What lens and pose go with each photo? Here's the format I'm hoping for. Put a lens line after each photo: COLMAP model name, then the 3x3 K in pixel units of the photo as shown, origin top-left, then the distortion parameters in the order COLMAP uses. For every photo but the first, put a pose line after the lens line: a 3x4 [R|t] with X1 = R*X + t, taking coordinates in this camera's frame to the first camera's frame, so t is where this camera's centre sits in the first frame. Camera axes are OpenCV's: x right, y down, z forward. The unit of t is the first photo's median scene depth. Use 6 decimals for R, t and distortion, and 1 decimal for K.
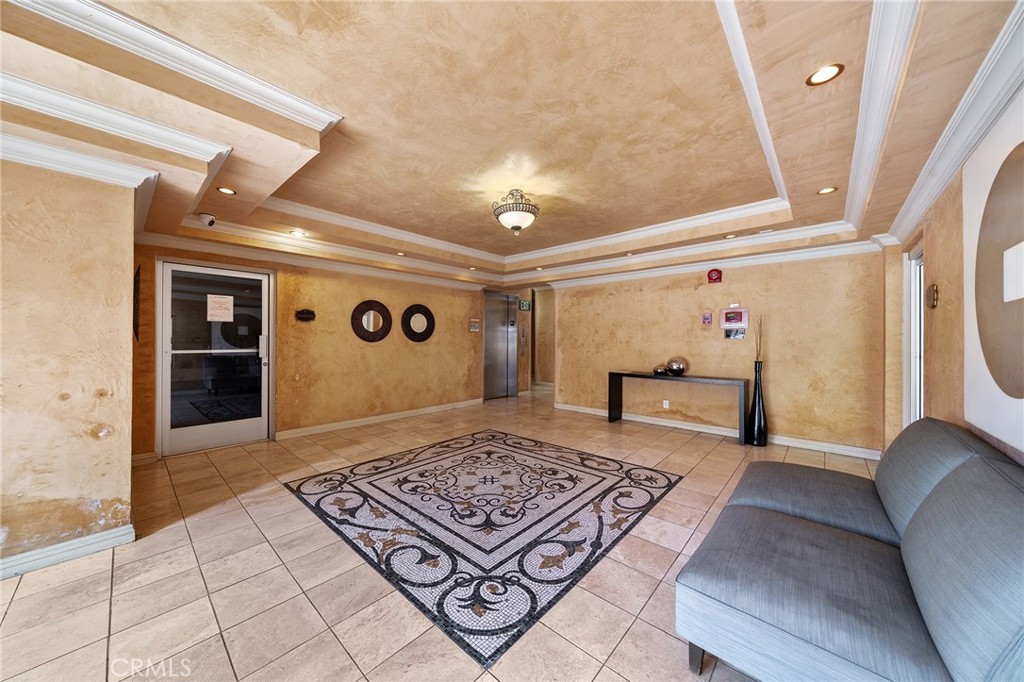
lens RADIAL K [[351.1, 0, 509.8], [0, 351.1, 338.1], [0, 0, 1]] dist [-0.000487, -0.000001]
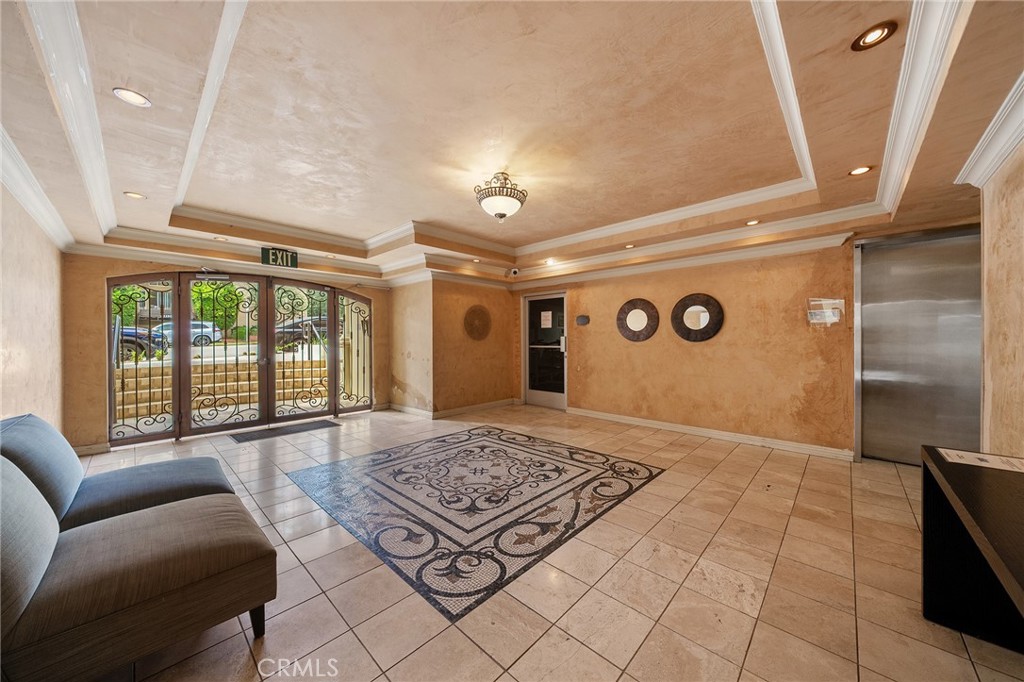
lens RADIAL K [[355.3, 0, 510.3], [0, 355.3, 342.5], [0, 0, 1]] dist [-0.001101, -0.000230]
pose [[-0.030397, 0.006987, -0.999513, 0.849909], [0.007548, 0.999949, 0.006760, 0.006746], [0.999509, -0.007338, -0.030449, 0.952544]]
